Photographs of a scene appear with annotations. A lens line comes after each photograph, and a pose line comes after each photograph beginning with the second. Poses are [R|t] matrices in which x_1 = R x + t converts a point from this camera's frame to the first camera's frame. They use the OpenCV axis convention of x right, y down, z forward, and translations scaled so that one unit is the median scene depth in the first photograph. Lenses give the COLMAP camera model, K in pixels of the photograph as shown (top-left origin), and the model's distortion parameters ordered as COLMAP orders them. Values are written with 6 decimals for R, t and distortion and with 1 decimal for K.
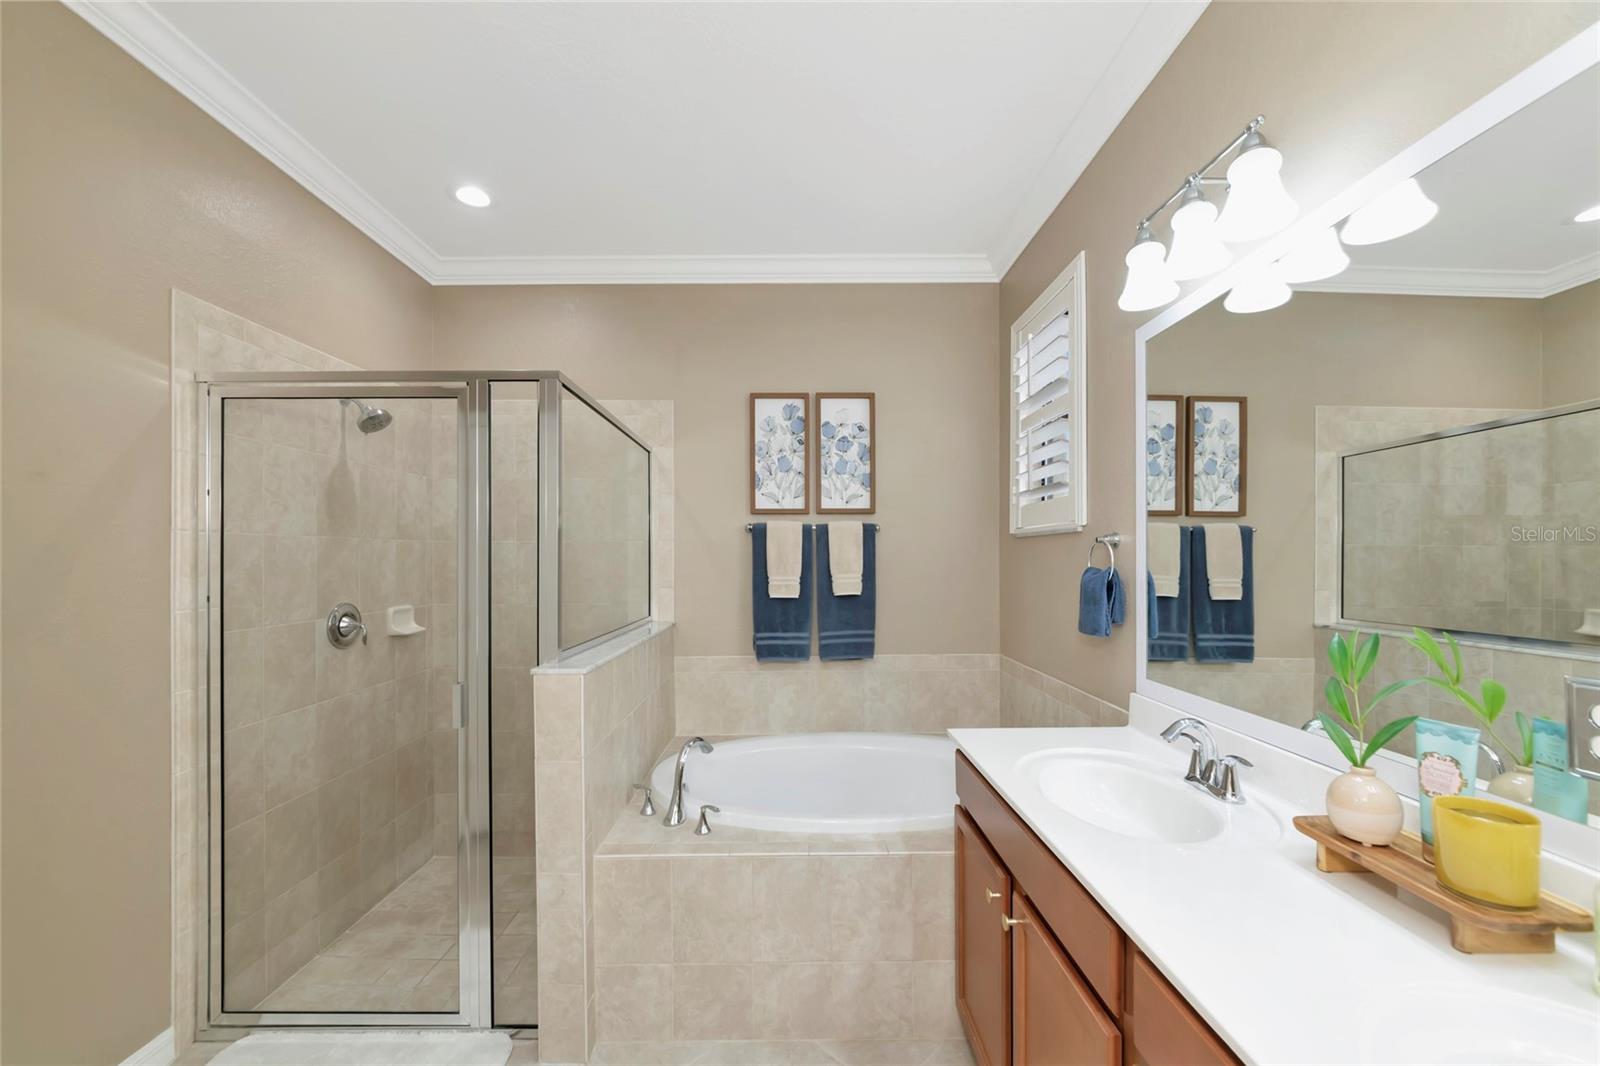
lens RADIAL K [[646.4, 0, 802.7], [0, 646.4, 546.1], [0, 0, 1]] dist [0.004309, 0.000006]
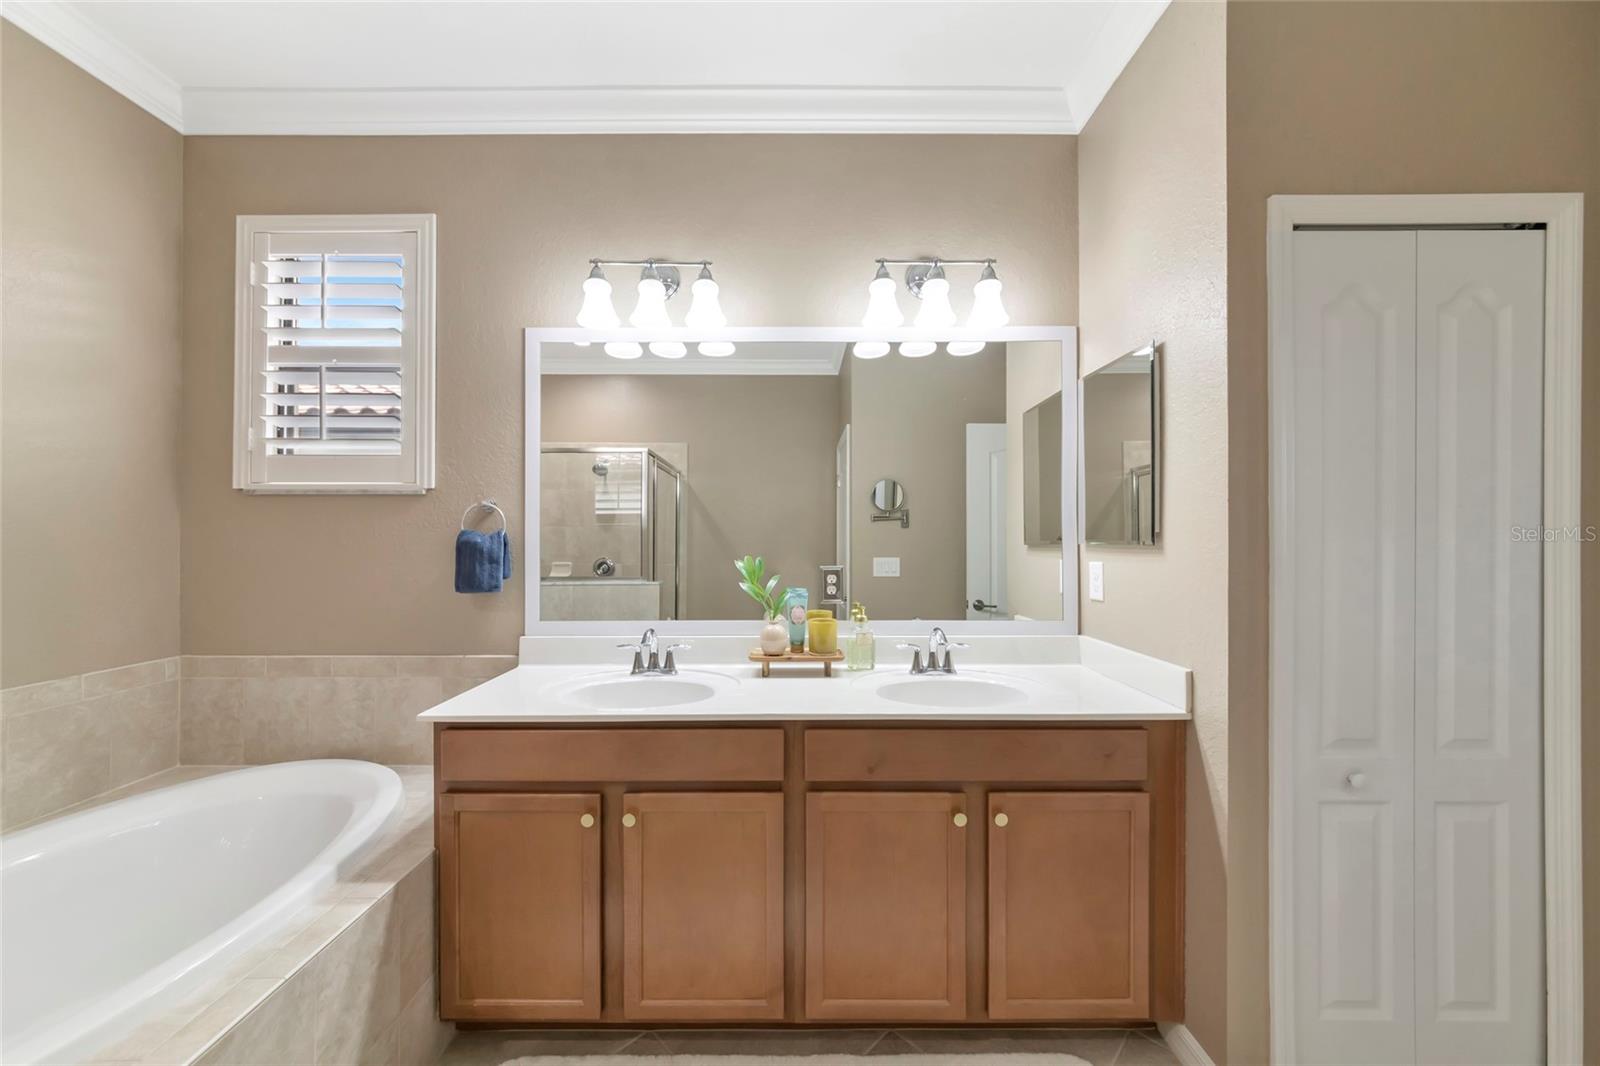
lens RADIAL K [[571.5, 0, 792.7], [0, 571.5, 549.0], [0, 0, 1]] dist [0.001384, 0.000030]
pose [[-0.004694, -0.007634, 0.999960, -0.364274], [-0.010678, 0.999914, 0.007584, 0.038737], [-0.999932, -0.010642, -0.004776, 0.356932]]
